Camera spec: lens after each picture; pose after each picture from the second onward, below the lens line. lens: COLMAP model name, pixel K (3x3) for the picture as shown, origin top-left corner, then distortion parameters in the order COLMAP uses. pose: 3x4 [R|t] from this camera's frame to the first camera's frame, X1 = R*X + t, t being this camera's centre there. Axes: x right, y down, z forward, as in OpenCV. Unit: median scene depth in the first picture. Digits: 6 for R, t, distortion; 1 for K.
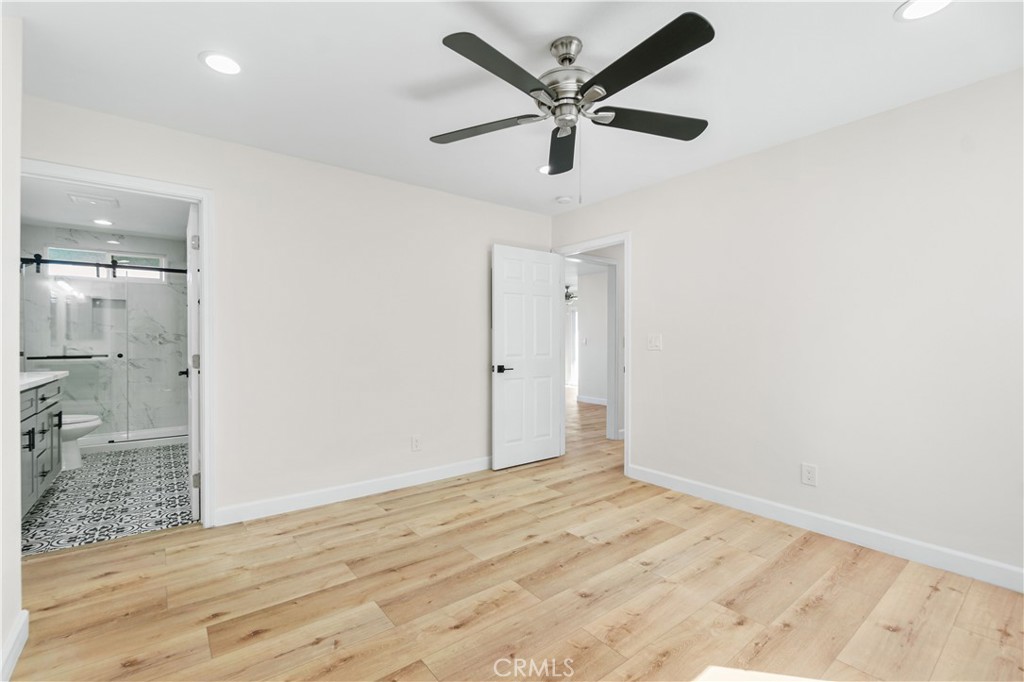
lens RADIAL K [[445.9, 0, 512.0], [0, 445.9, 341.0], [0, 0, 1]] dist [-0.008168, 0.000384]
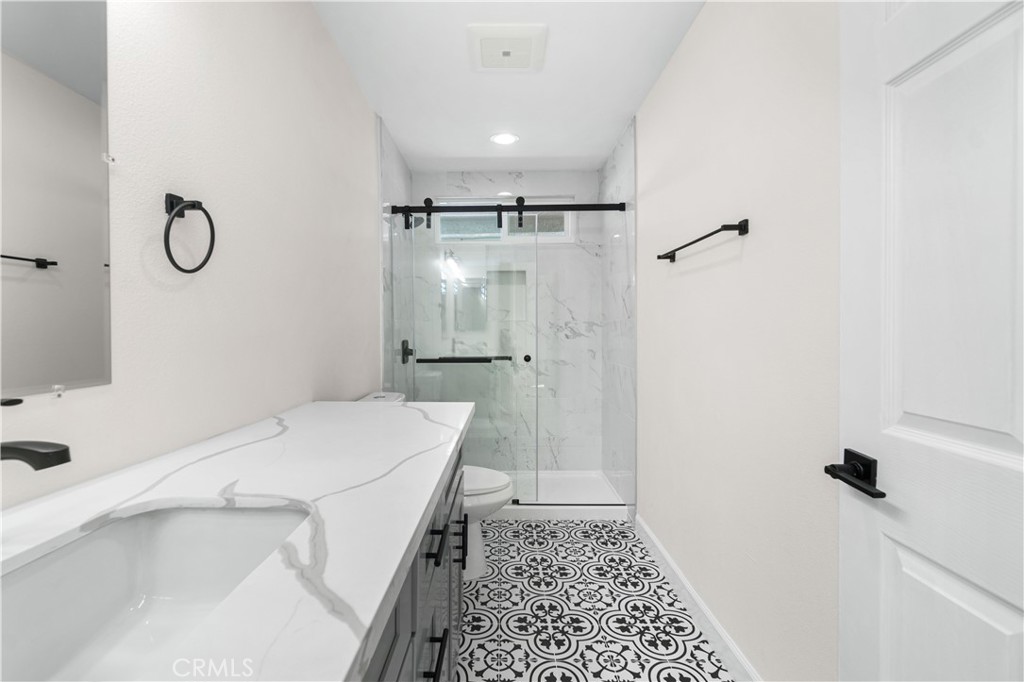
lens RADIAL K [[453.2, 0, 484.4], [0, 453.2, 336.1], [0, 0, 1]] dist [-0.001321, 0.000089]
pose [[0.763940, 0.001687, -0.645284, -0.480646], [0.012666, 0.999765, 0.017609, -0.008702], [0.645162, -0.021625, 0.763739, 0.447789]]
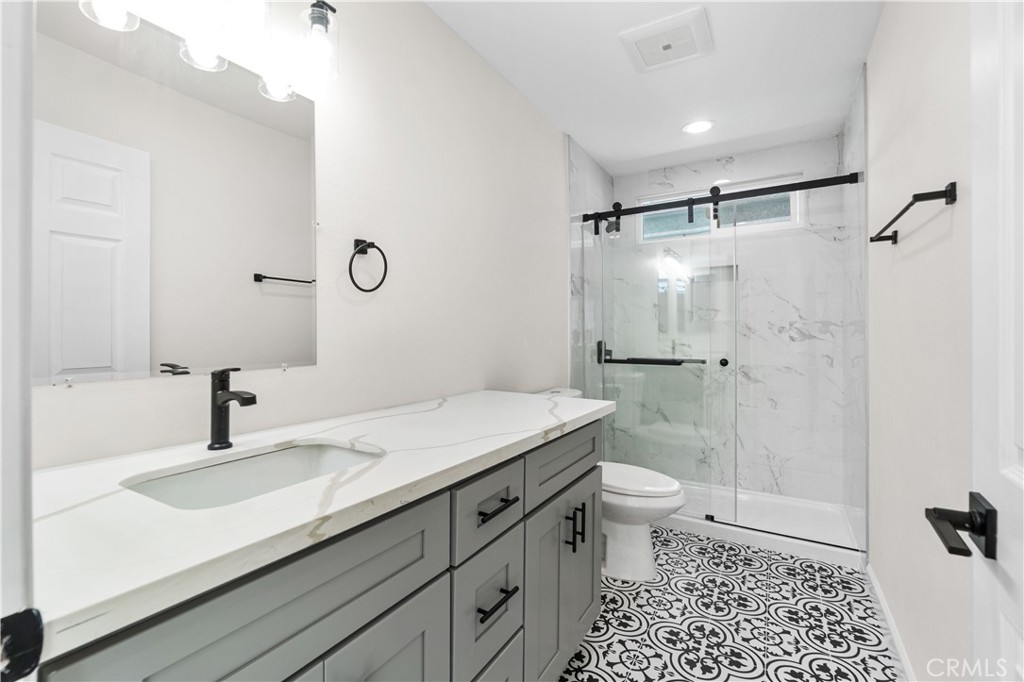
lens RADIAL K [[453.1, 0, 500.5], [0, 453.1, 335.1], [0, 0, 1]] dist [0.000424, 0.001147]
pose [[0.322690, 0.001621, -0.946503, -0.401266], [0.012687, 0.999901, 0.006038, -0.007525], [0.946420, -0.013957, 0.322638, 0.507136]]
